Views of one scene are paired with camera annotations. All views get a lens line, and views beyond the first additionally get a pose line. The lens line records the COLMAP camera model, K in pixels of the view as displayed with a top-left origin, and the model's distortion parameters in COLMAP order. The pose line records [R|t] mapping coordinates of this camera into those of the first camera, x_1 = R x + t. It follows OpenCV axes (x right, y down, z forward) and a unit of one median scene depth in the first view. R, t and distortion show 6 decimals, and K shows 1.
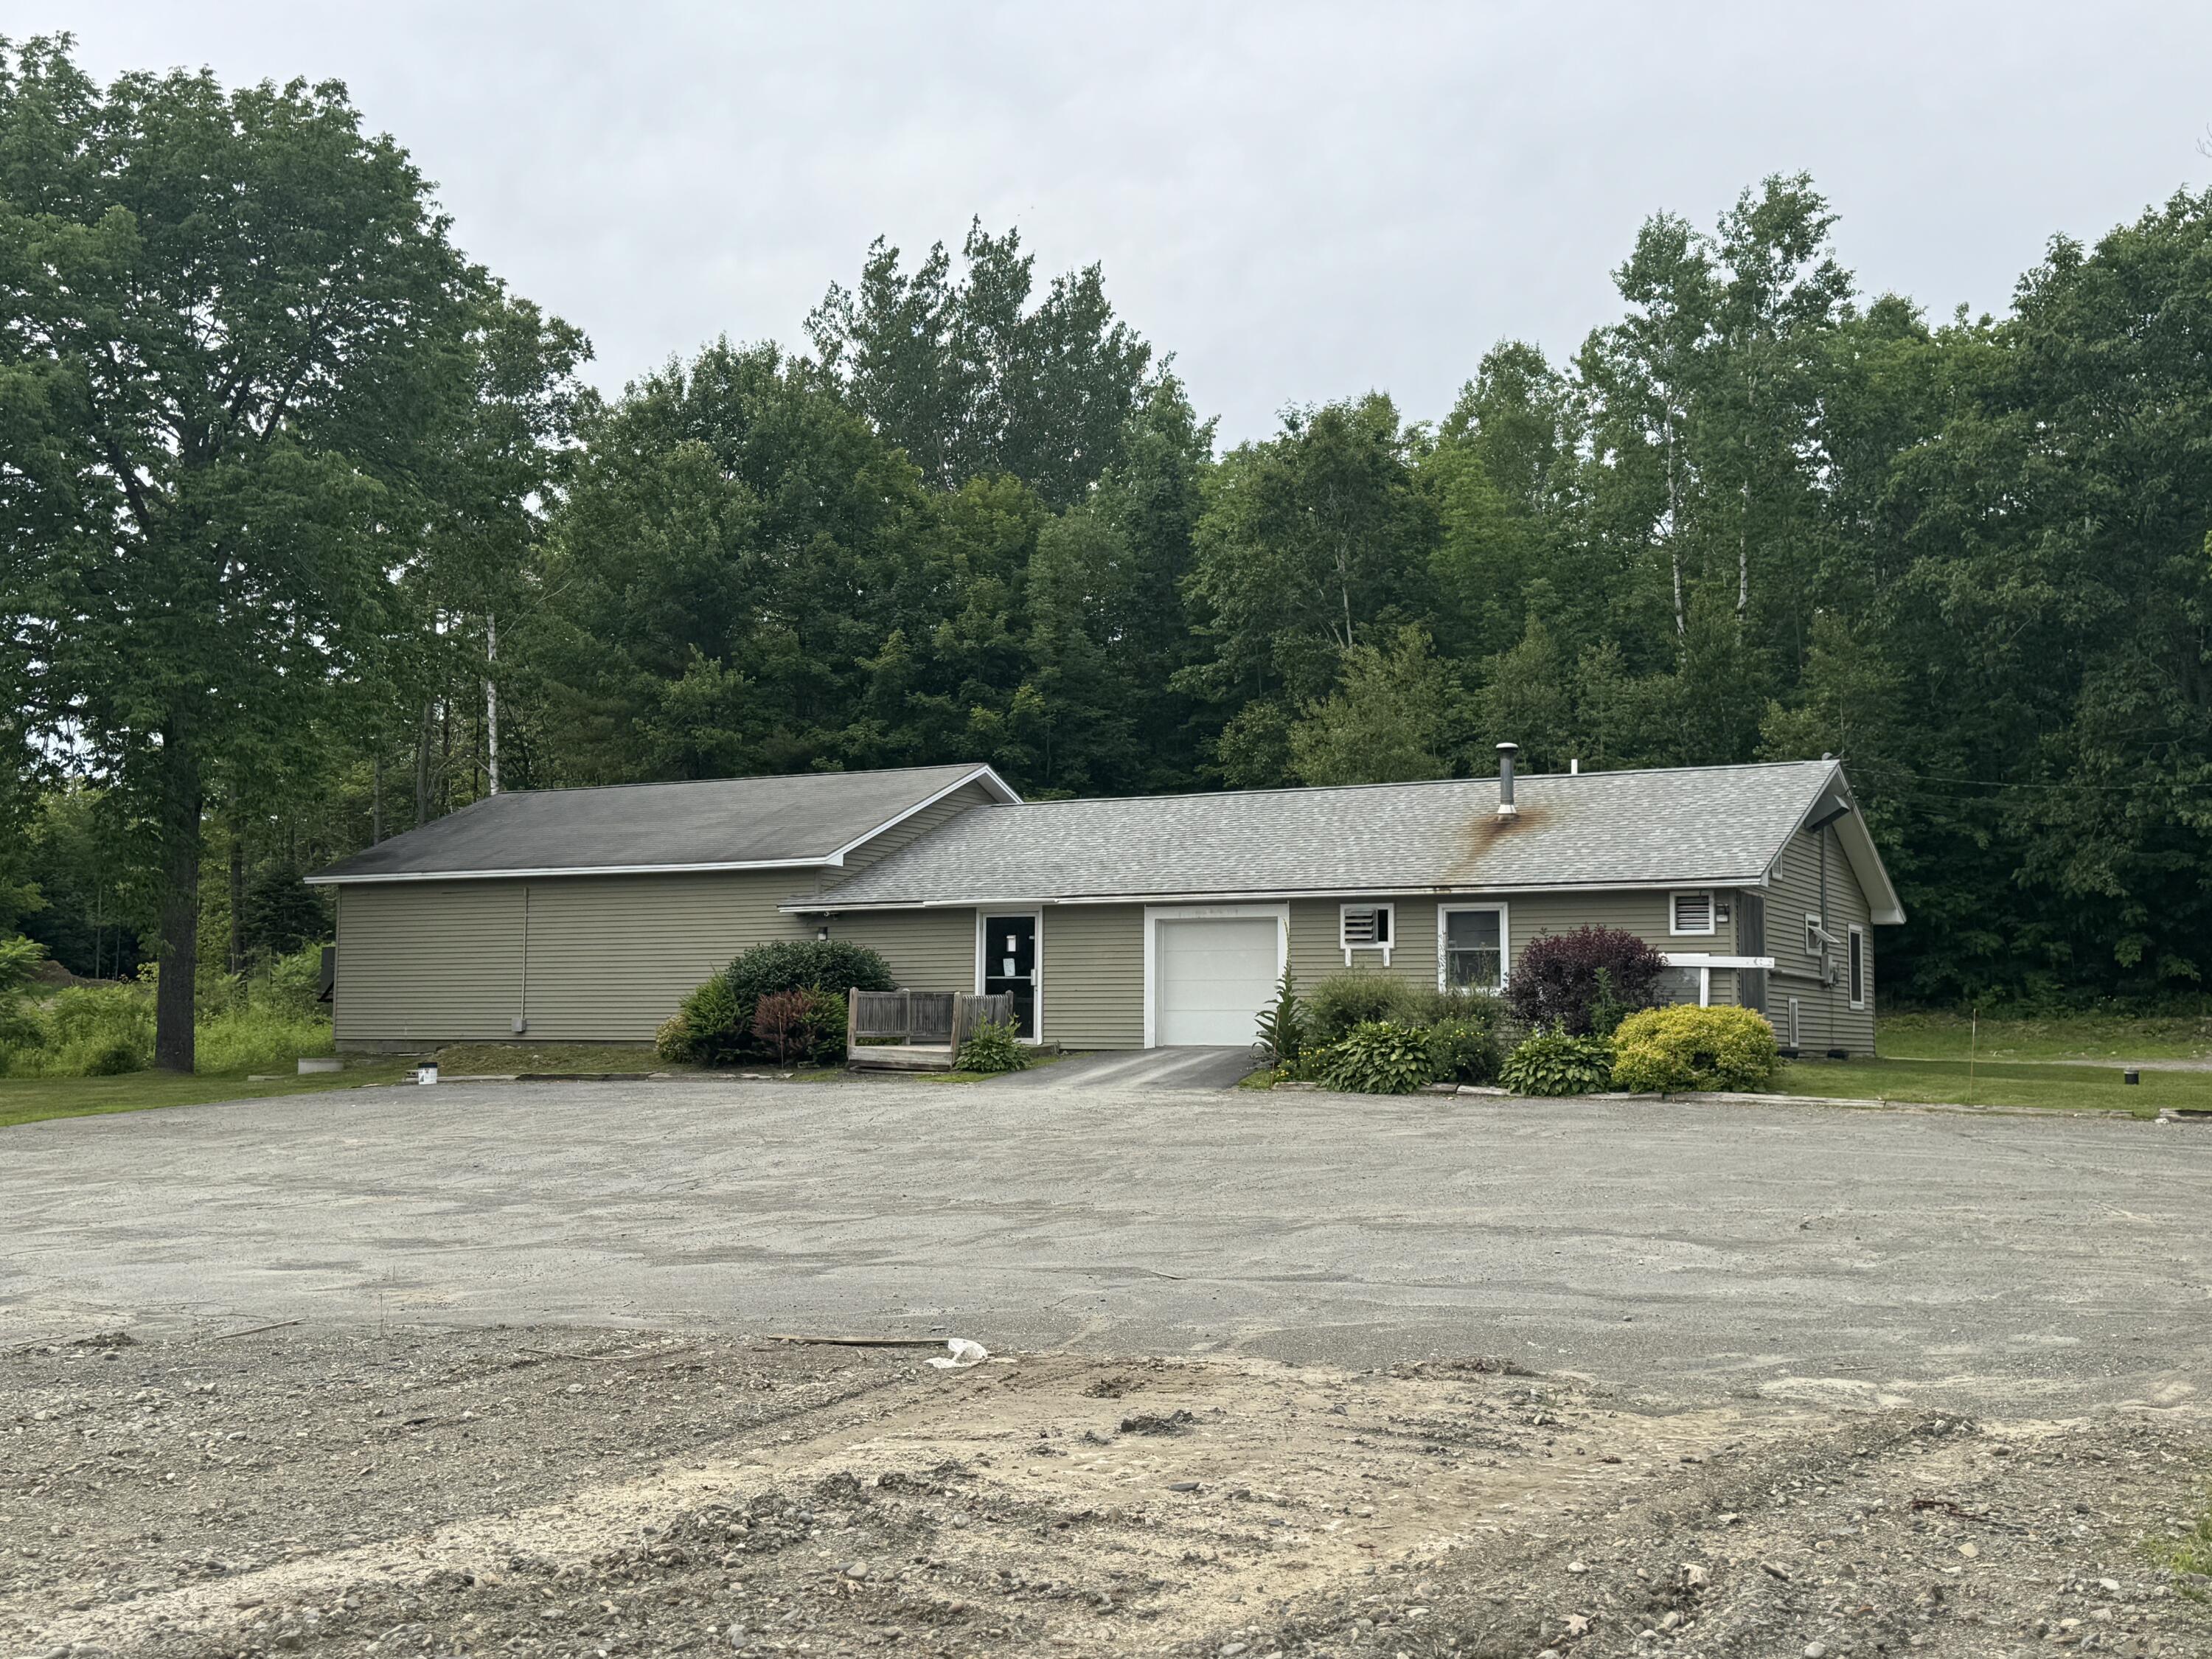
lens RADIAL K [[2302.0, 0, 1106.0], [0, 2302.0, 829.5], [0, 0, 1]] dist [0.148666, 0.000917]
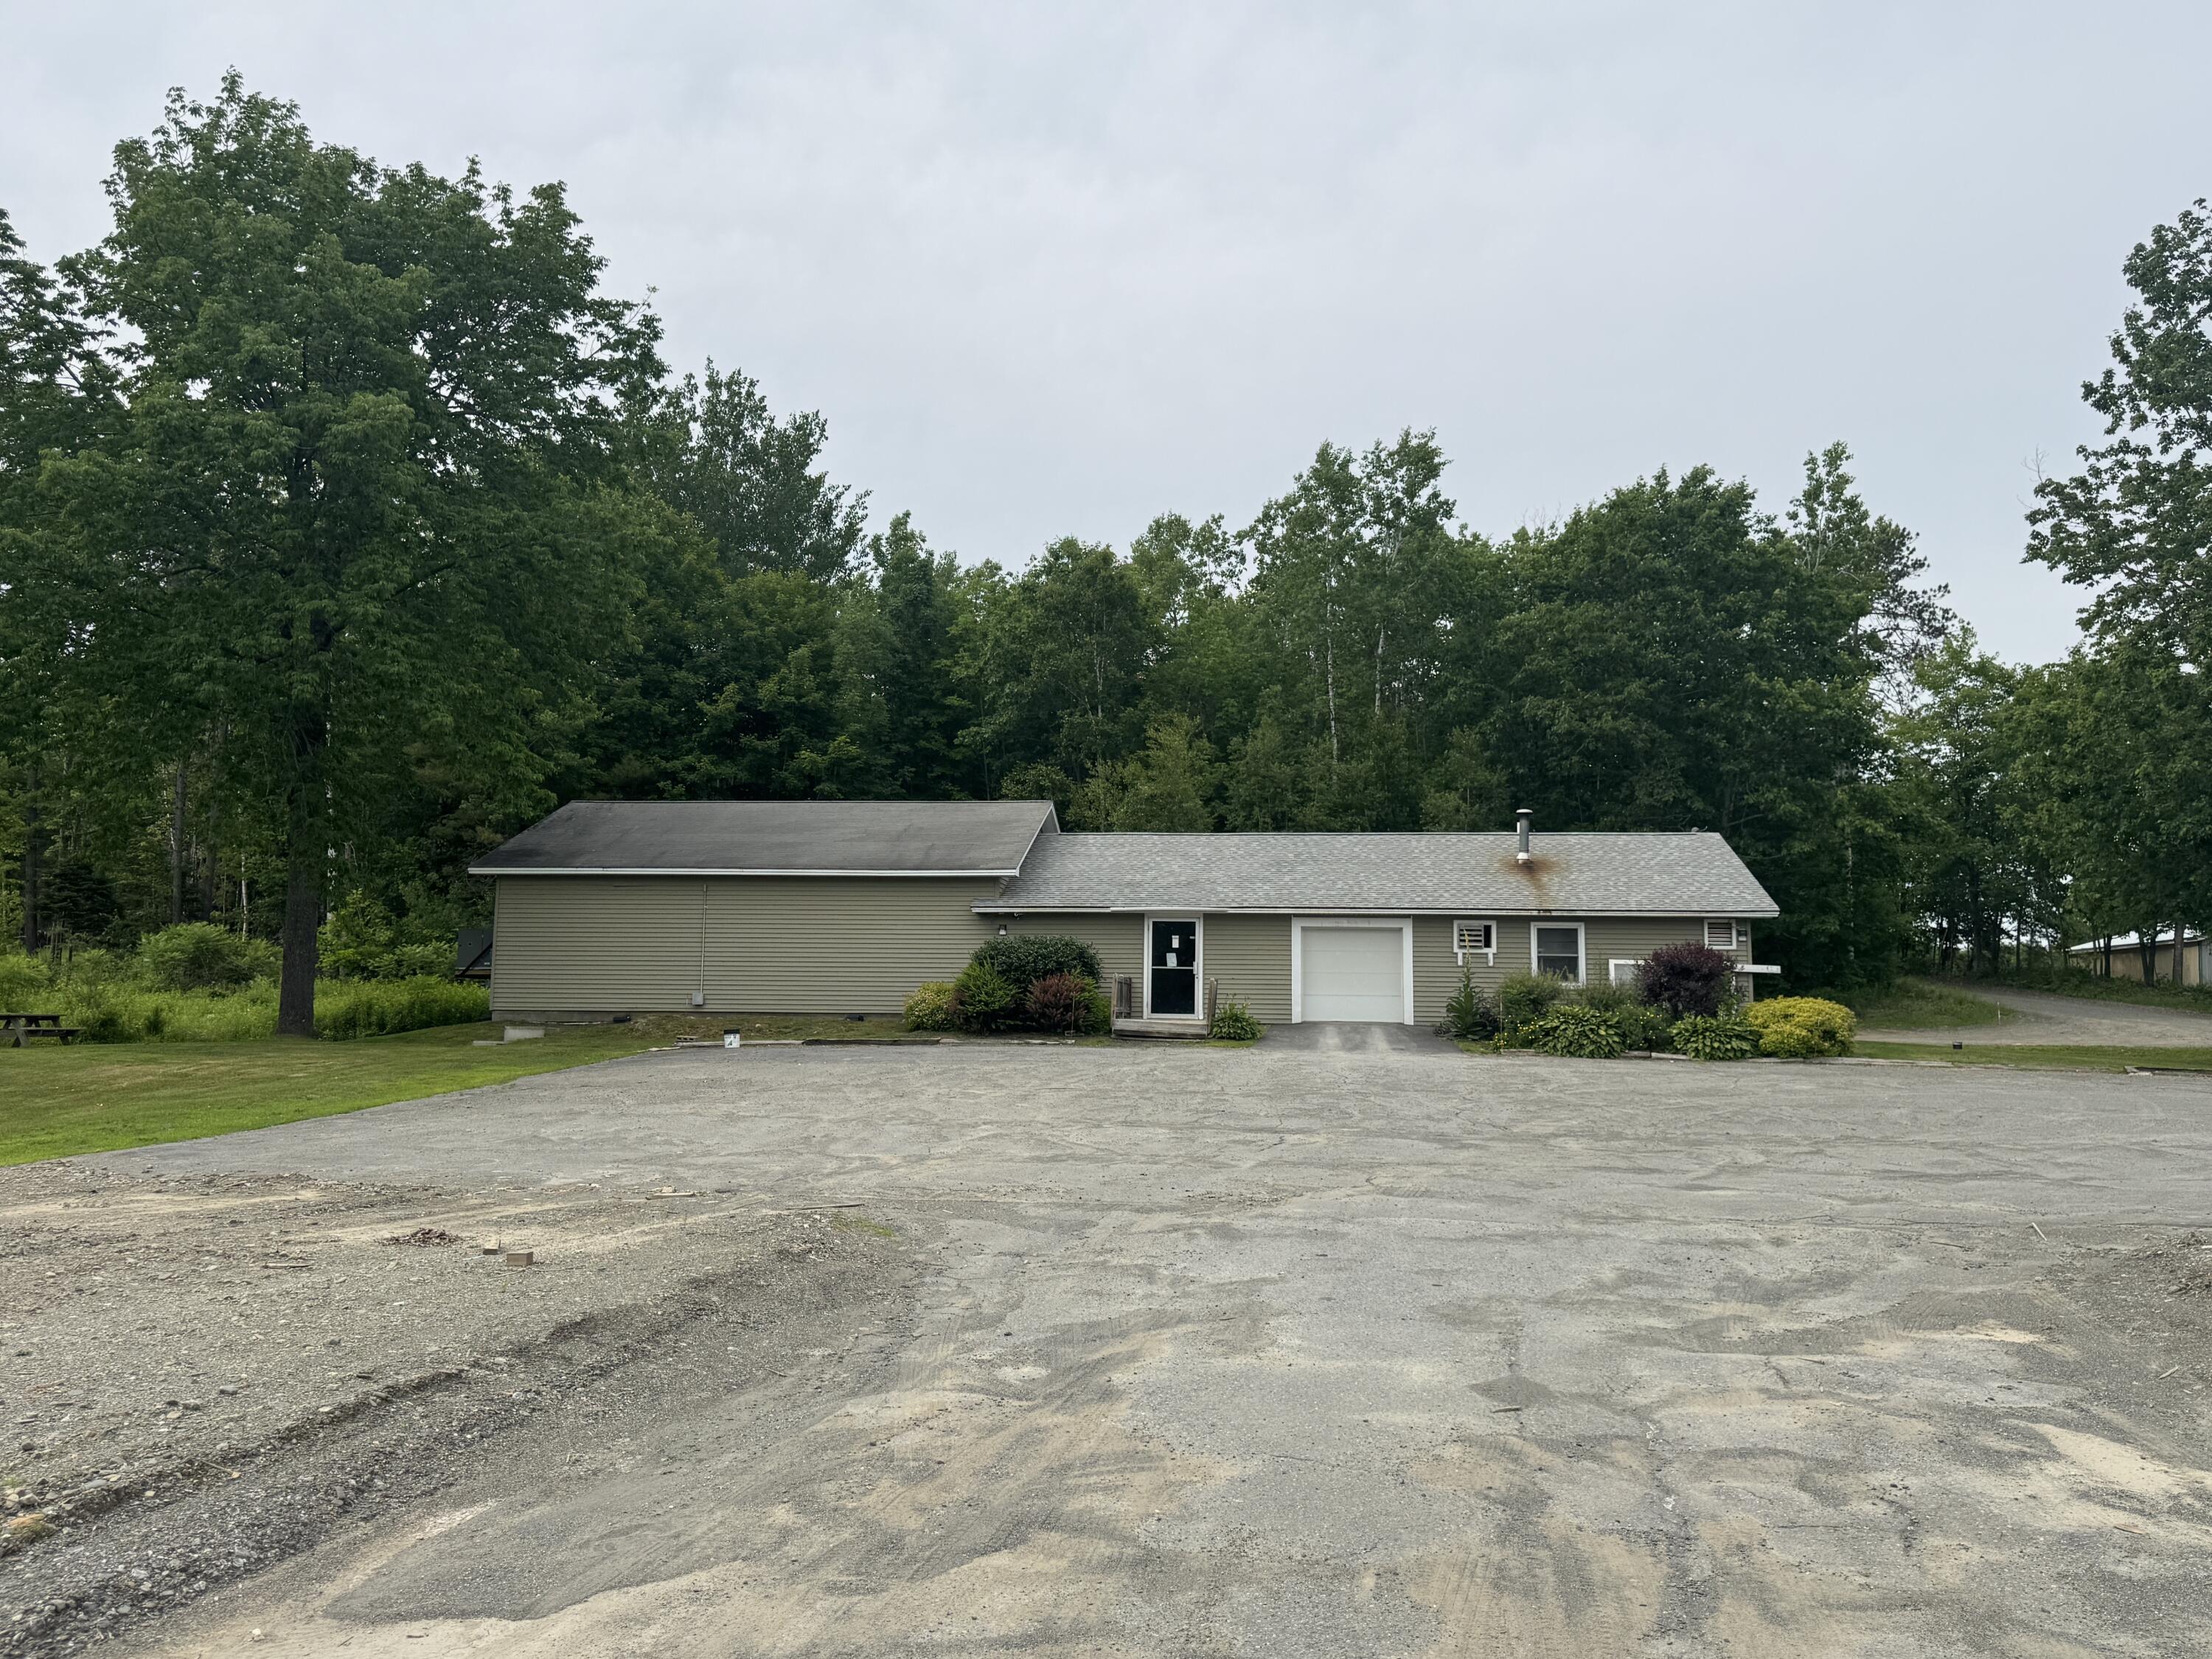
lens RADIAL K [[1716.5, 0, 1106.0], [0, 1716.5, 829.5], [0, 0, 1]] dist [0.099763, -0.000935]
pose [[0.924407, 0.049059, 0.378239, -0.452789], [-0.042622, 0.998769, -0.025377, 0.012312], [-0.379018, 0.007338, 0.925360, 0.112736]]
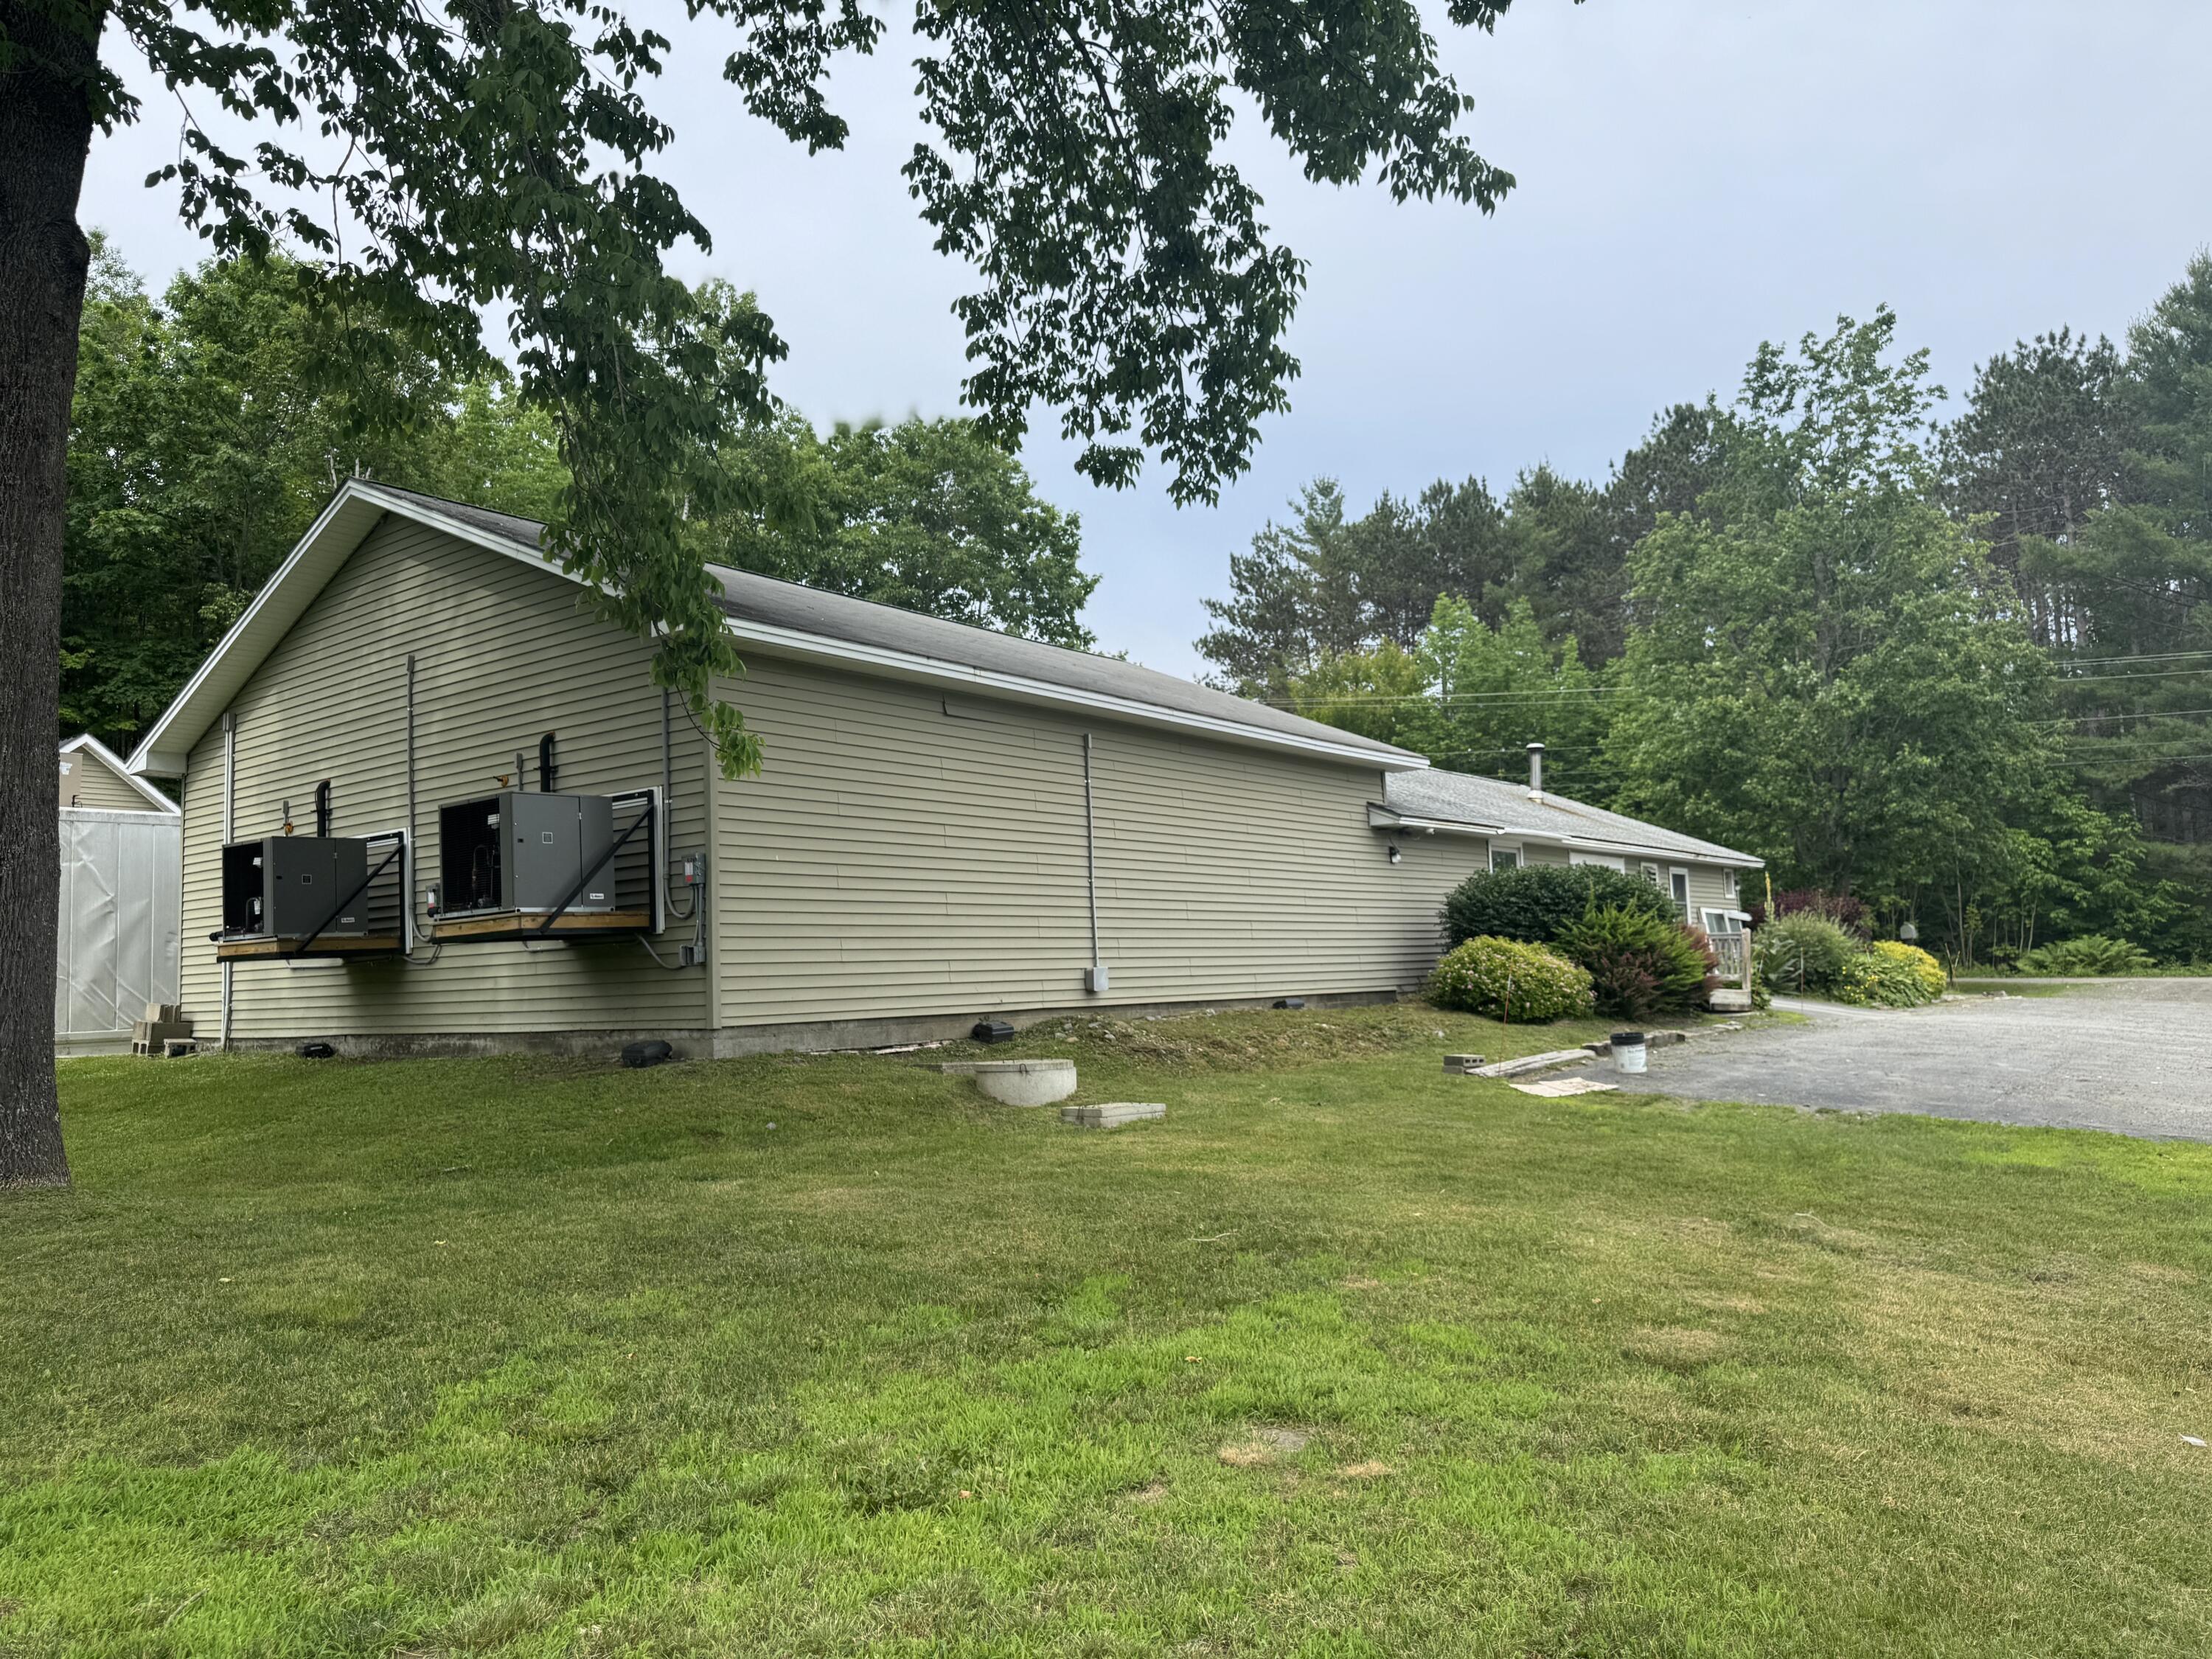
lens RADIAL K [[1555.1, 0, 1106.0], [0, 1555.1, 829.5], [0, 0, 1]] dist [0.137171, -0.221197]
pose [[0.150901, 0.083266, 0.985036, -0.699548], [-0.056967, 0.995523, -0.075425, 0.086898], [-0.986906, -0.044733, 0.154969, 1.070303]]
